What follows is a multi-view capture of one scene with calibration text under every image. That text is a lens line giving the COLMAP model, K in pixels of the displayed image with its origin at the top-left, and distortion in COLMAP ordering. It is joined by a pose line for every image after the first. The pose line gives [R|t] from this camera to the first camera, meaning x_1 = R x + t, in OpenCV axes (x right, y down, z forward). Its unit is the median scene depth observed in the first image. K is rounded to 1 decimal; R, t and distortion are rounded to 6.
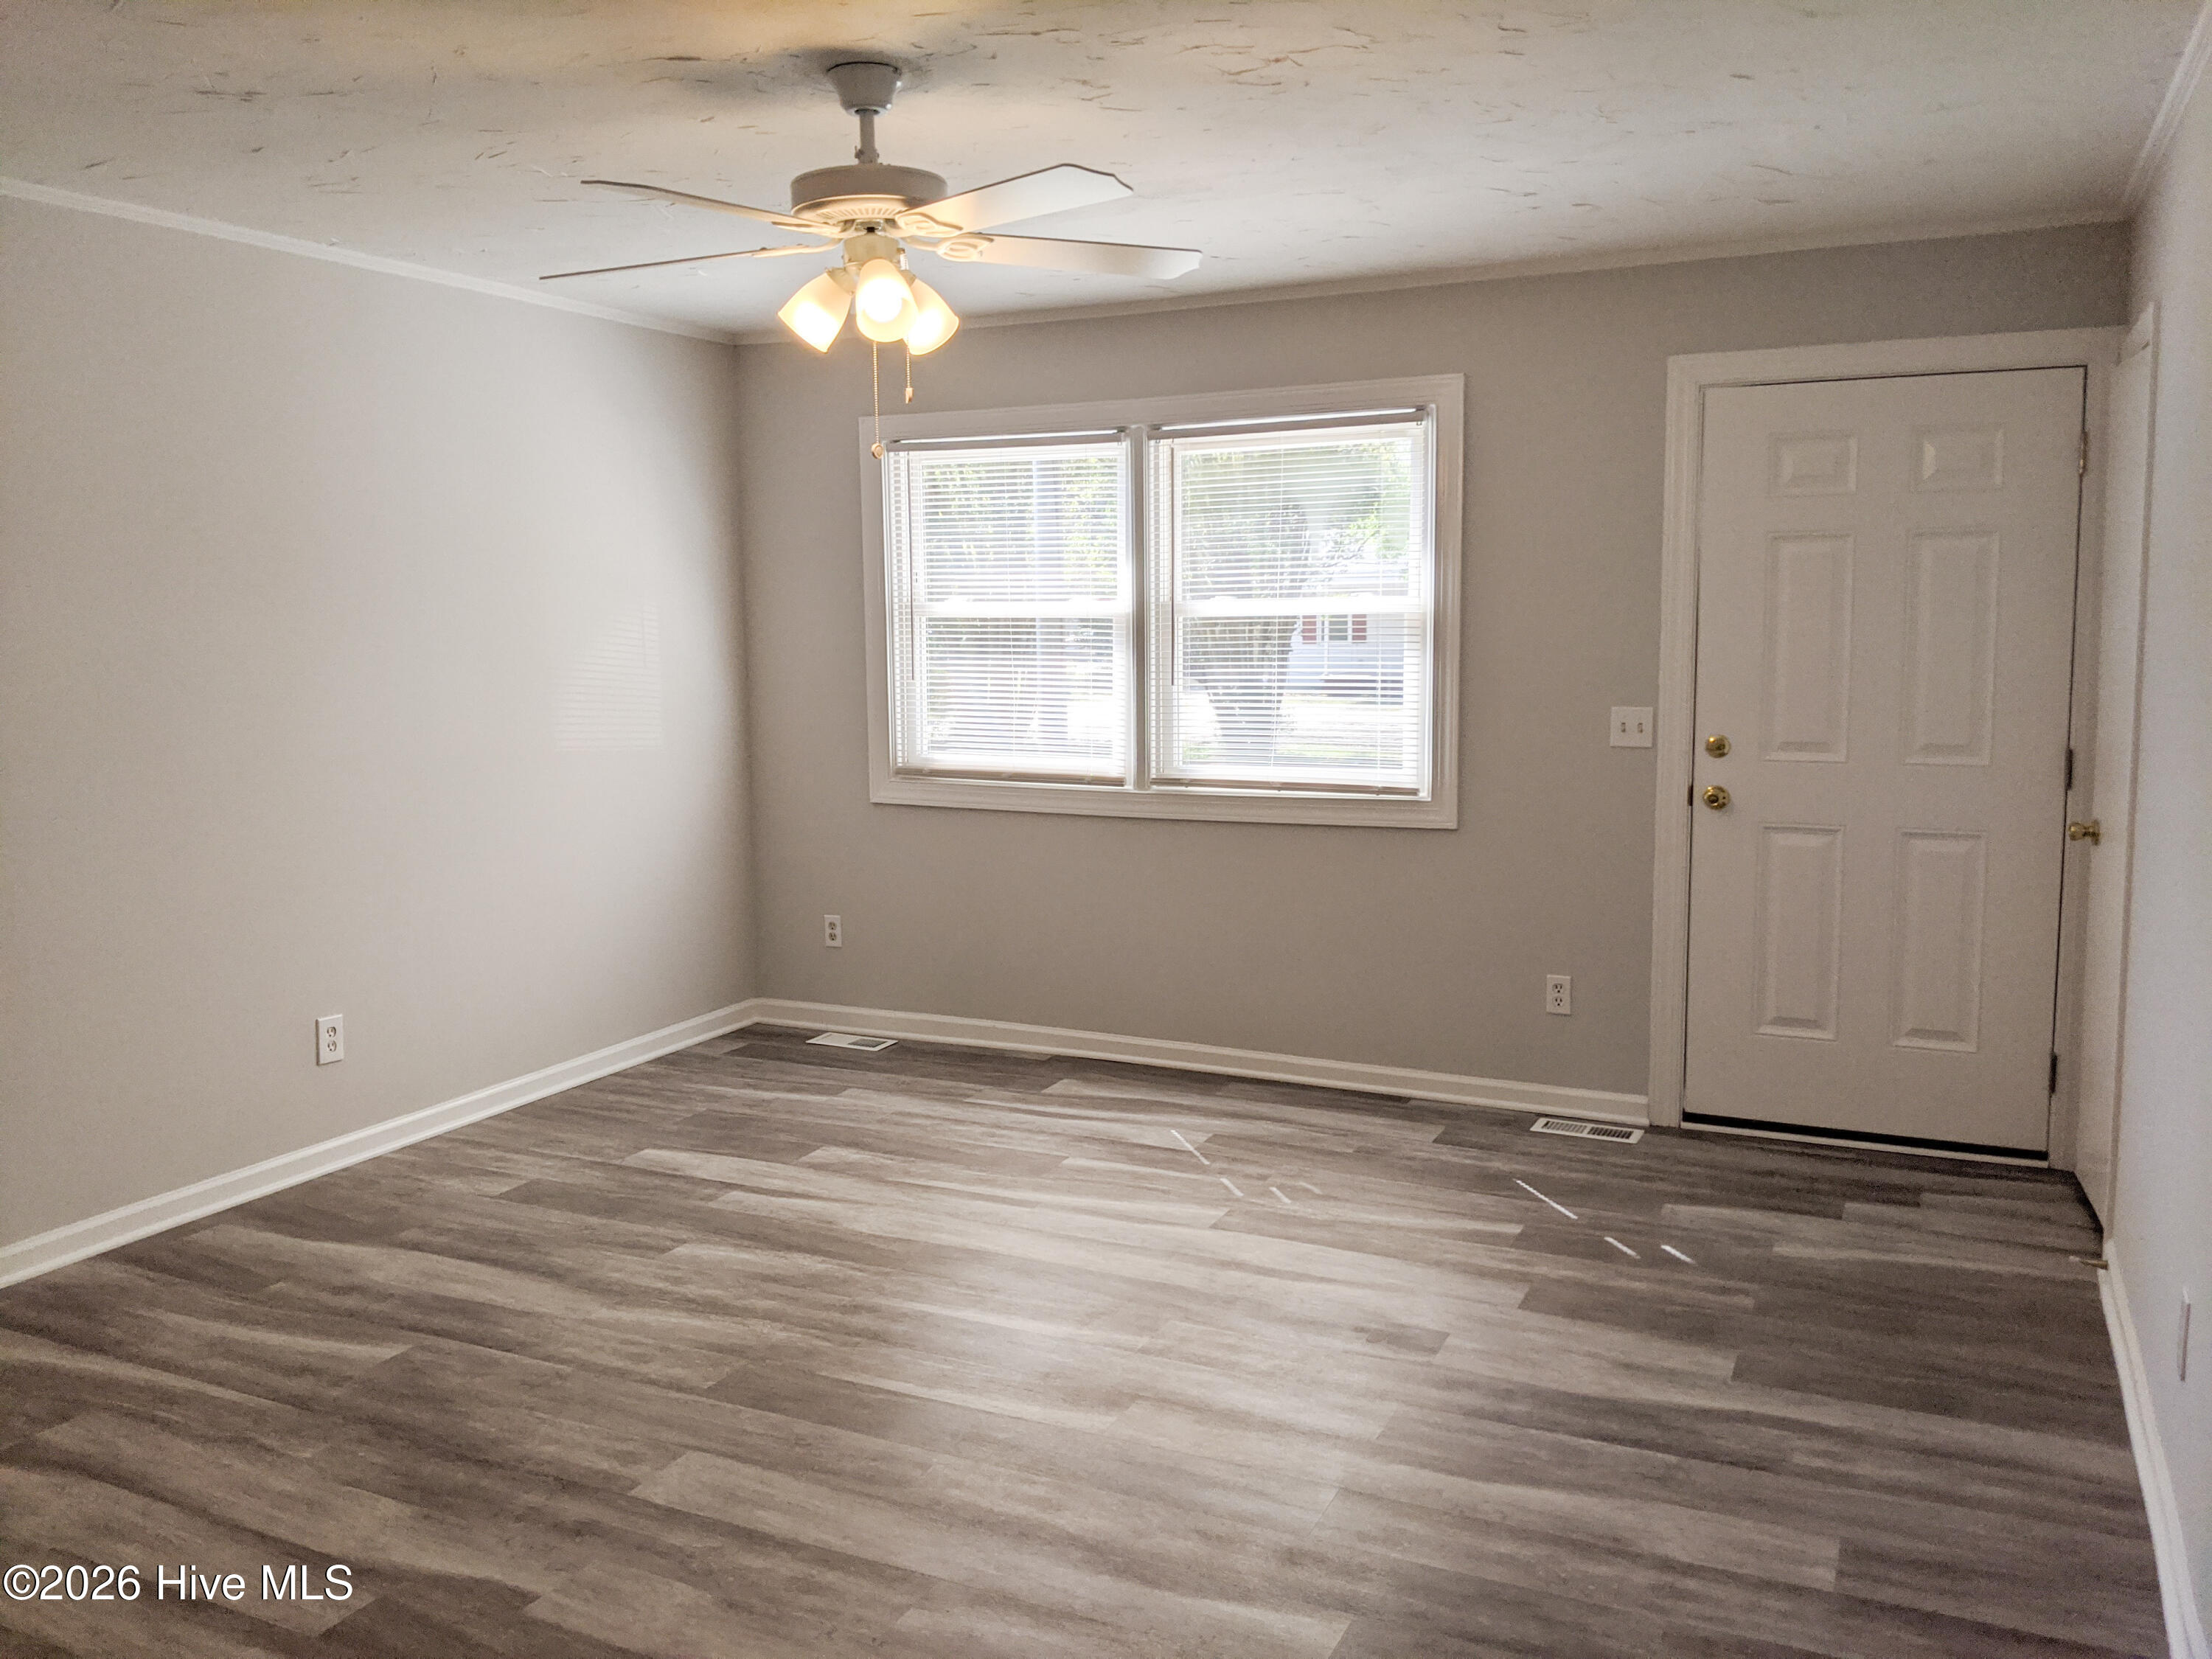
lens RADIAL K [[1747.2, 0, 1073.0], [0, 1747.2, 801.9], [0, 0, 1]] dist [0.024999, -0.073026]
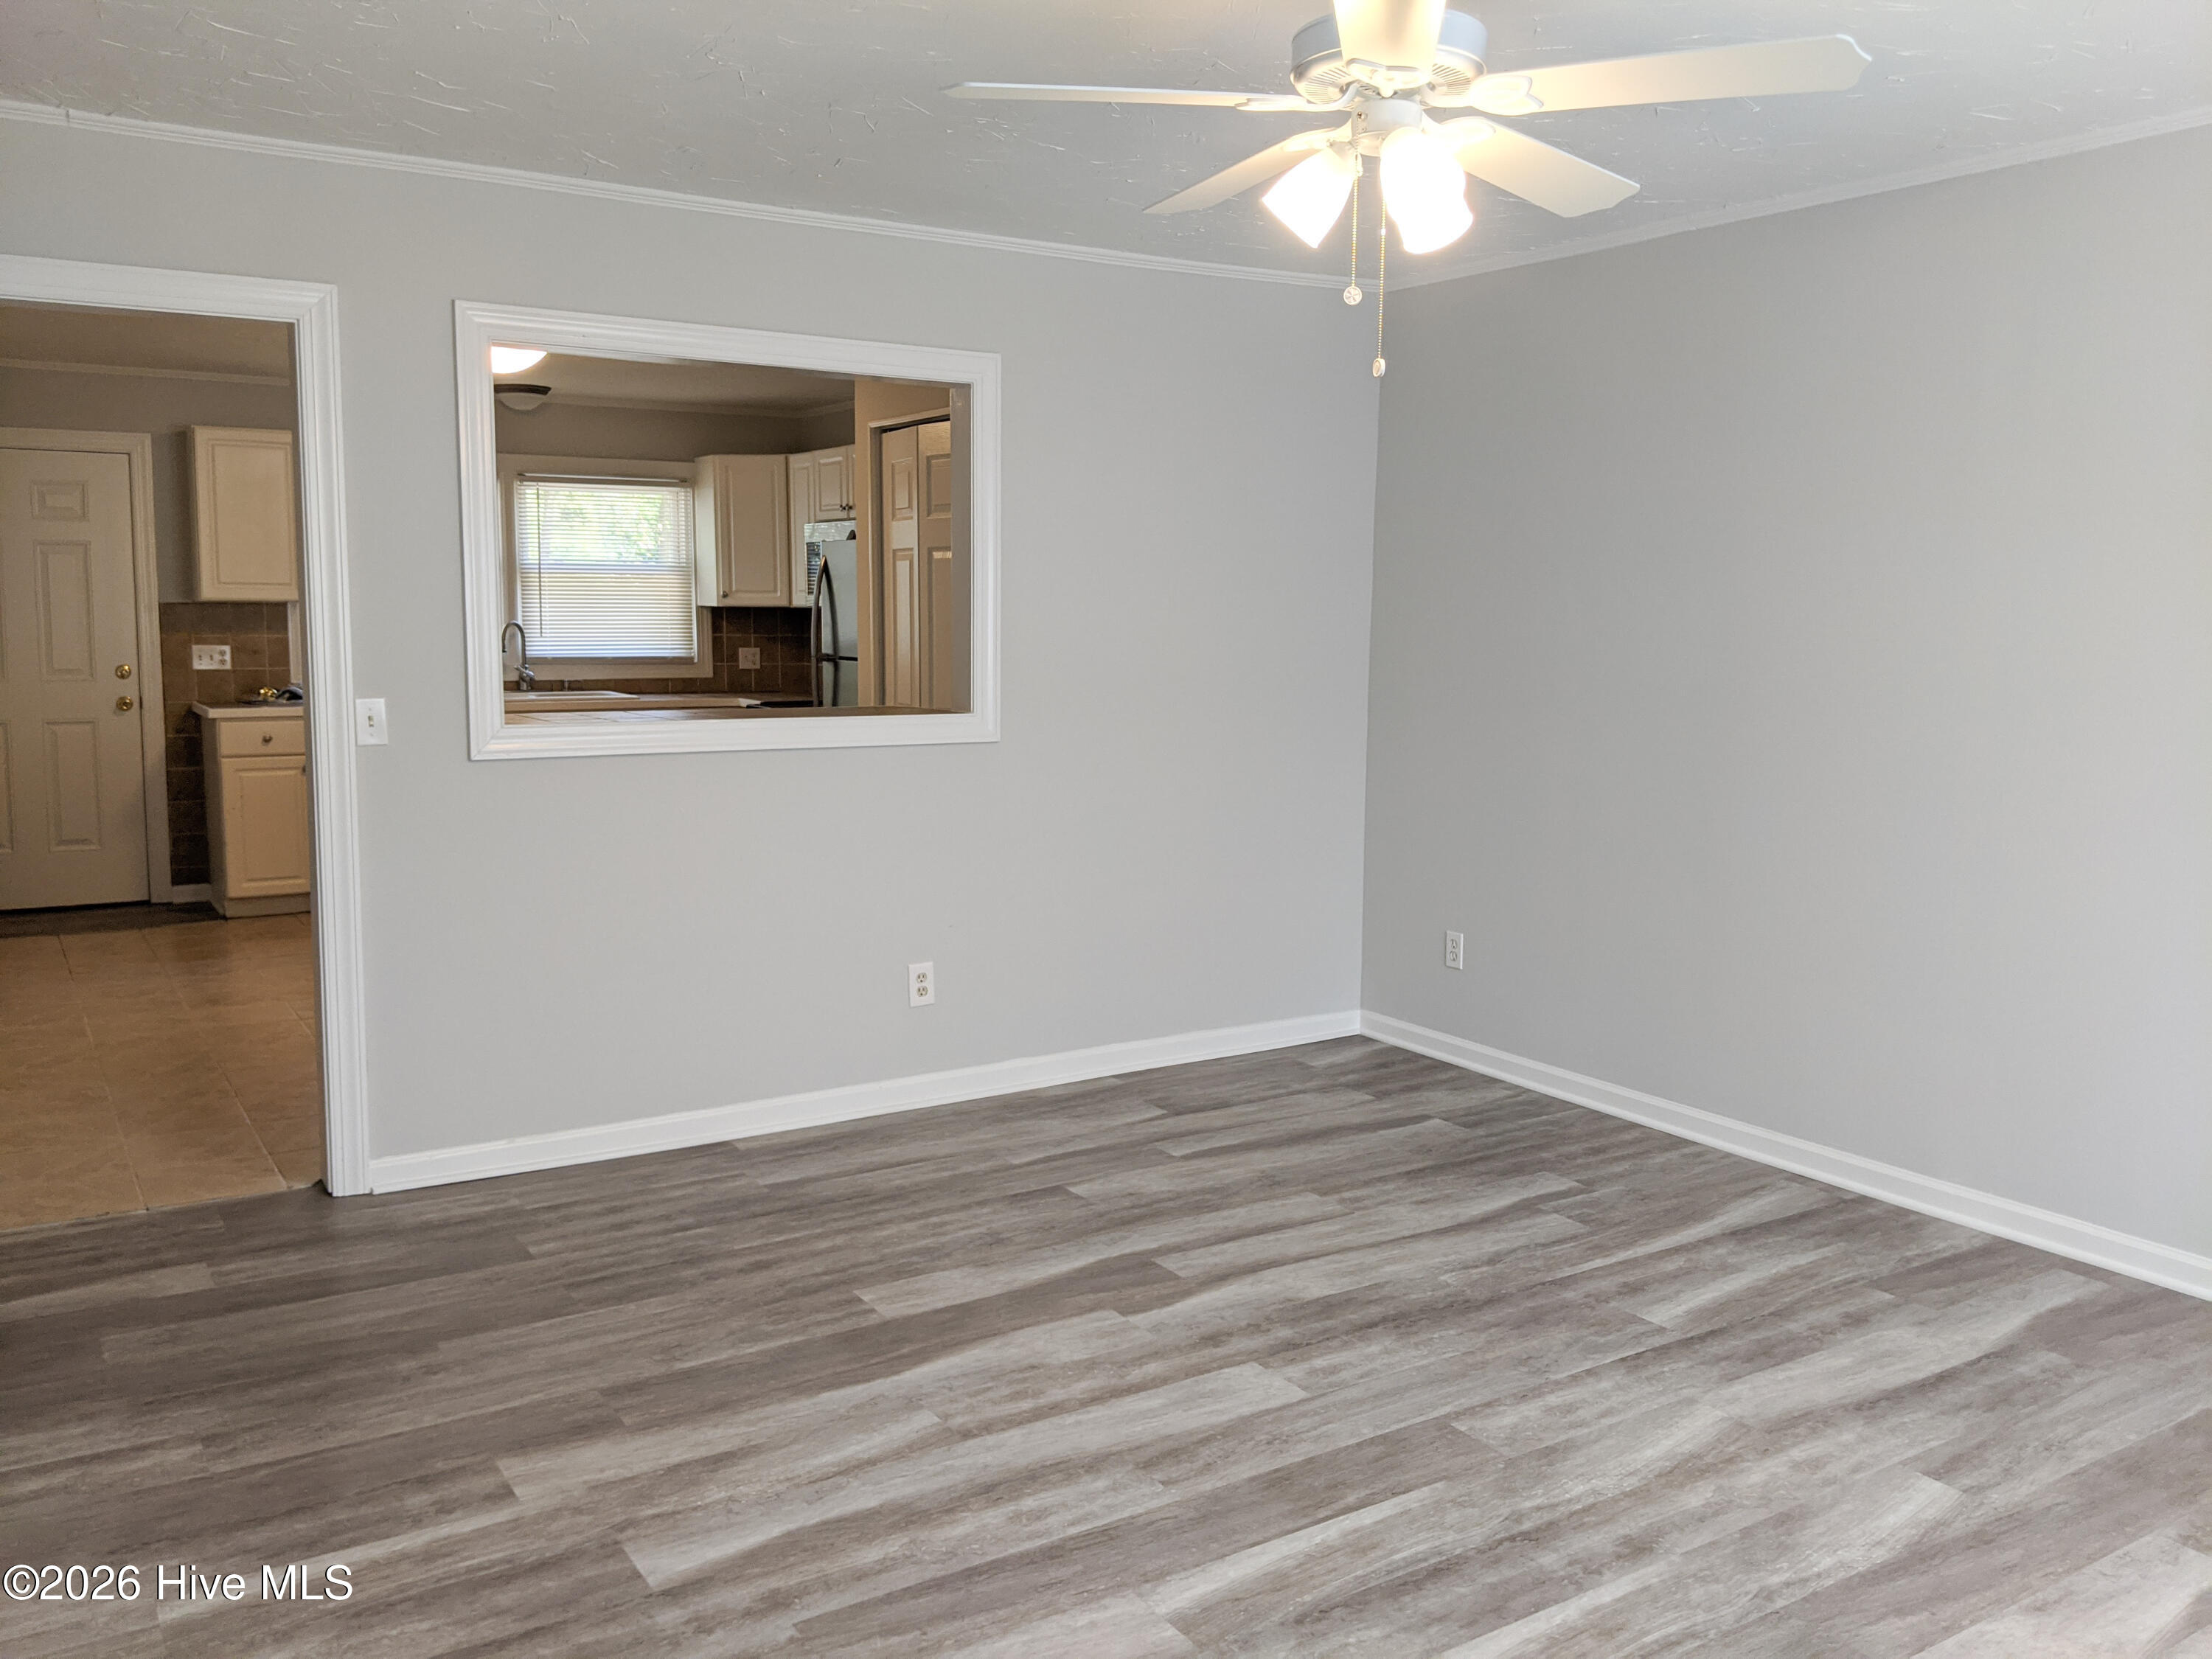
lens RADIAL K [[1747.2, 0, 1108.9], [0, 1747.2, 830.0], [0, 0, 1]] dist [0.024999, -0.073026]
pose [[-0.500426, 0.116167, -0.857950, 0.461994], [-0.098931, 0.976794, 0.189963, -0.092198], [0.860108, 0.179940, -0.477321, 0.899241]]
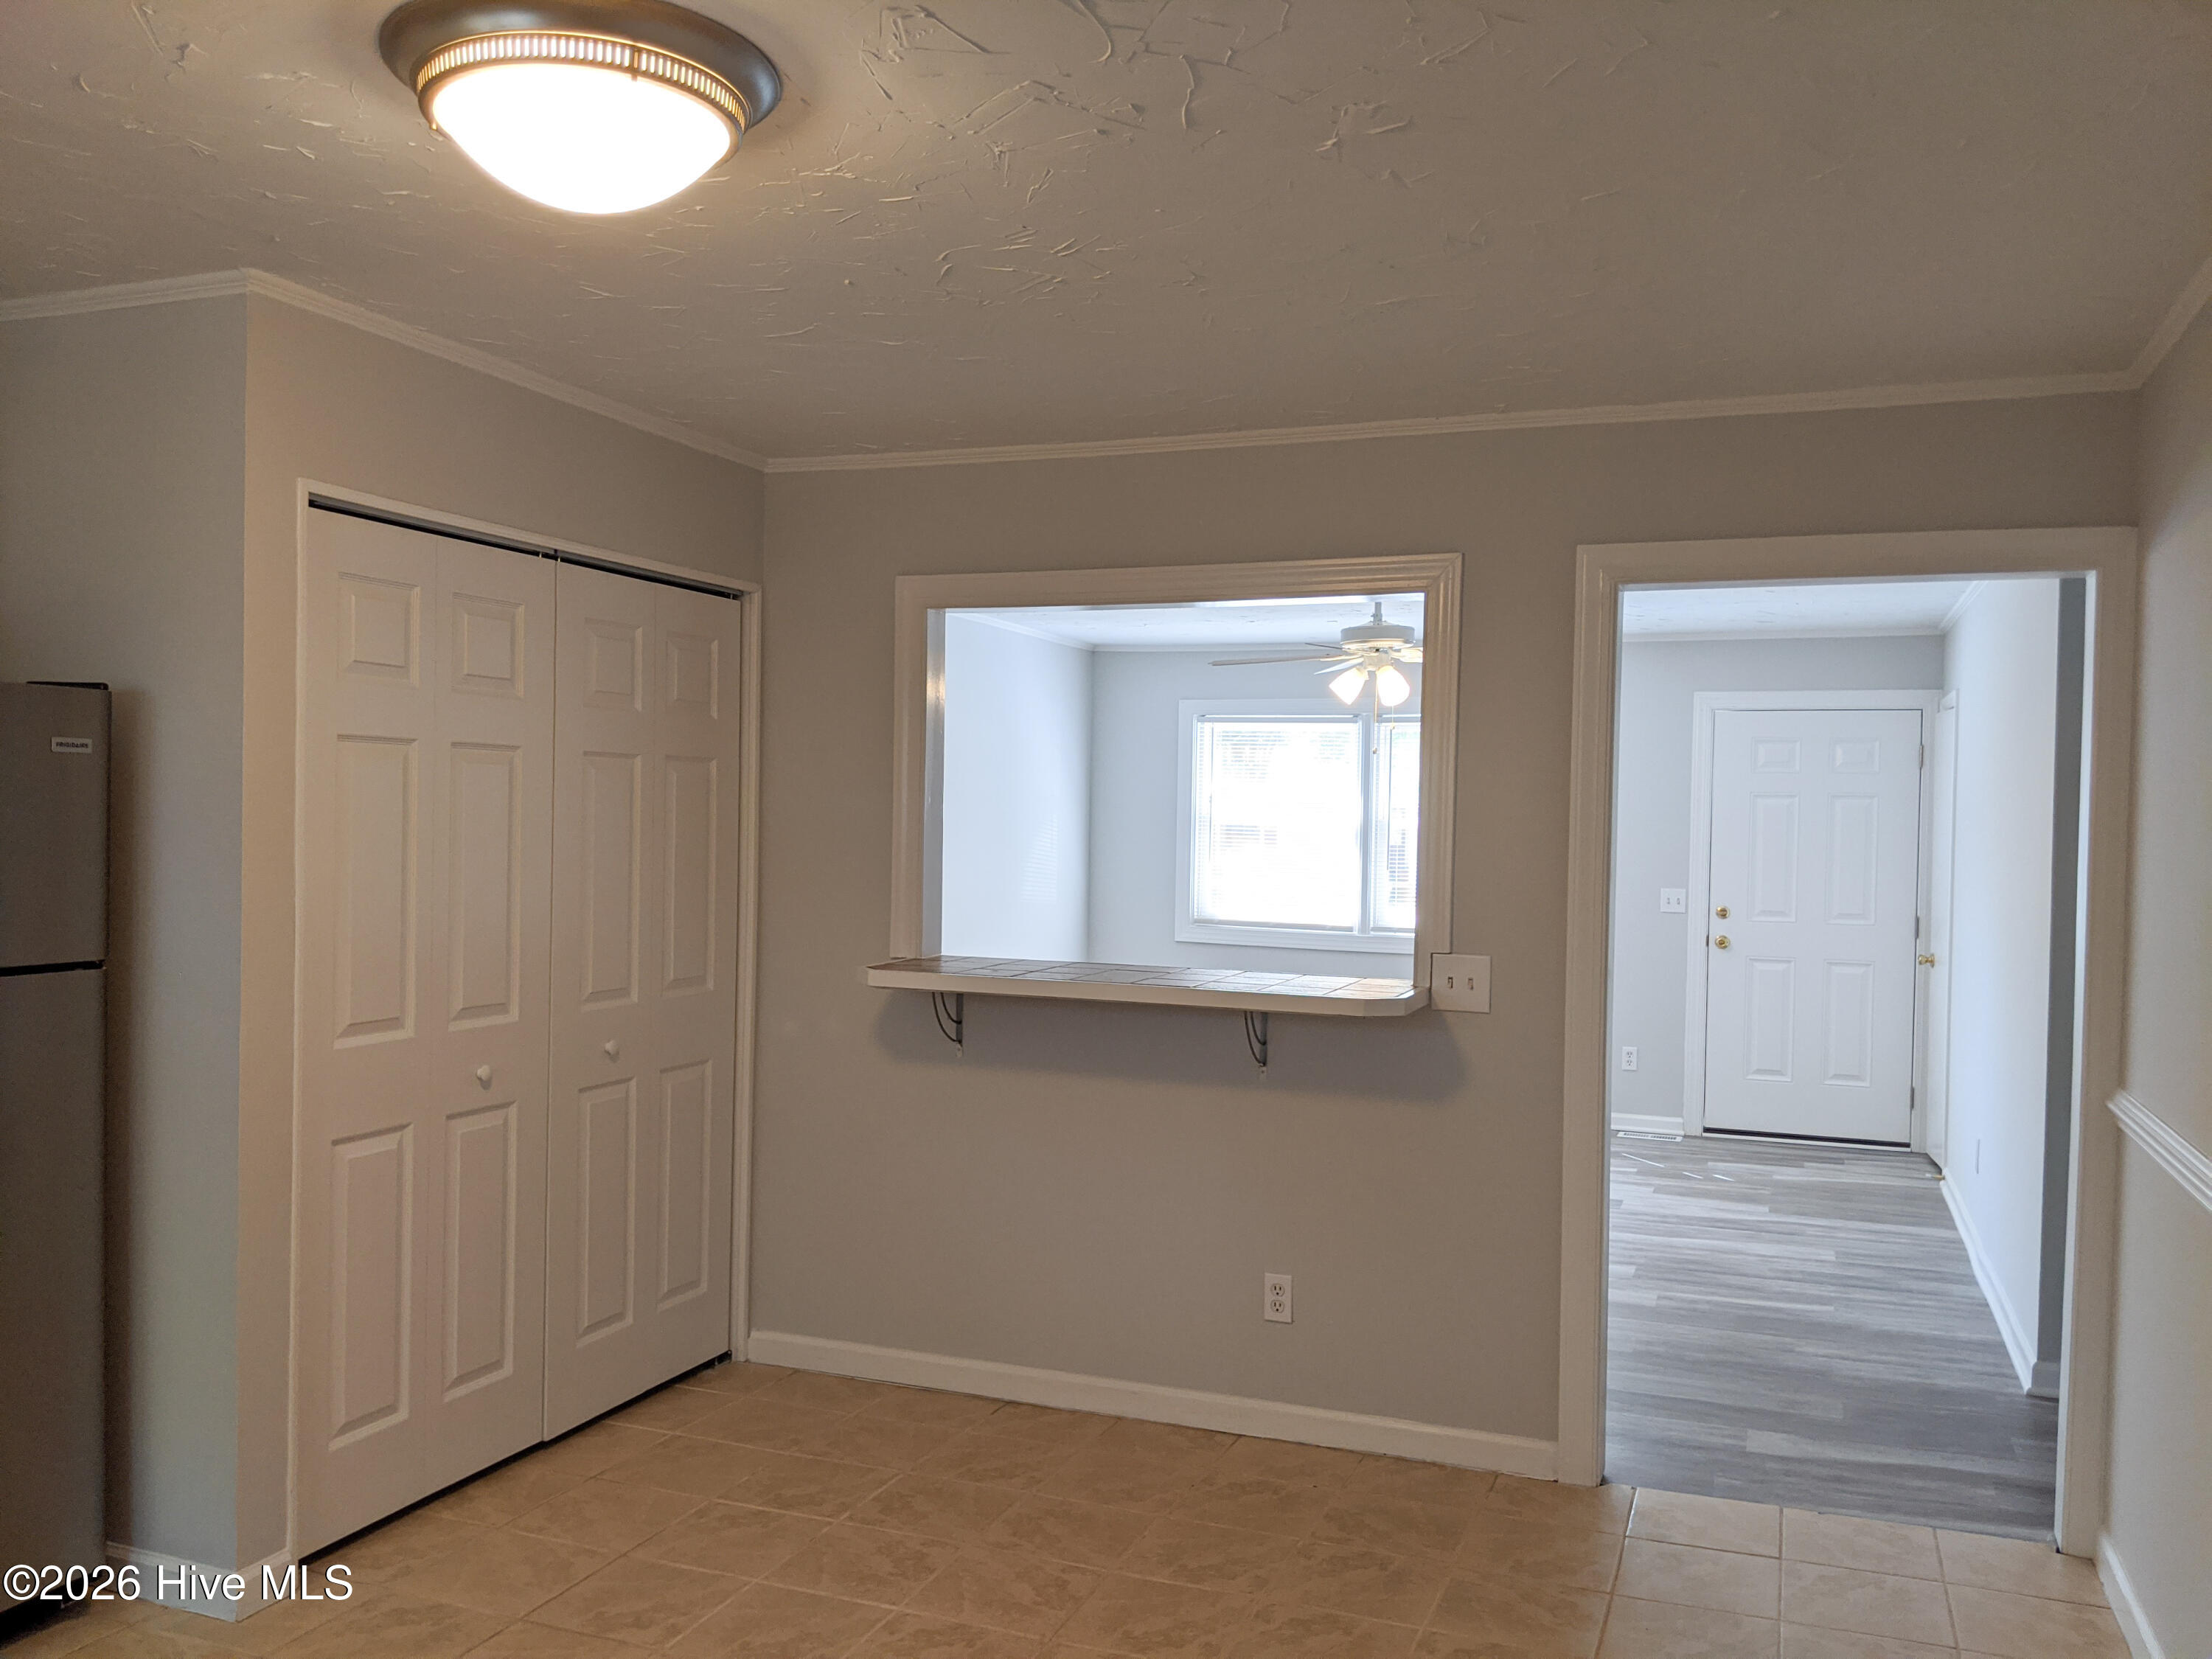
lens RADIAL K [[1747.2, 0, 1087.9], [0, 1747.2, 845.9], [0, 0, 1]] dist [0.024999, -0.073026]
pose [[0.996411, 0.024159, 0.081128, -0.432611], [-0.016996, 0.995988, -0.087855, 0.070585], [-0.082925, 0.086161, 0.992824, -0.732199]]
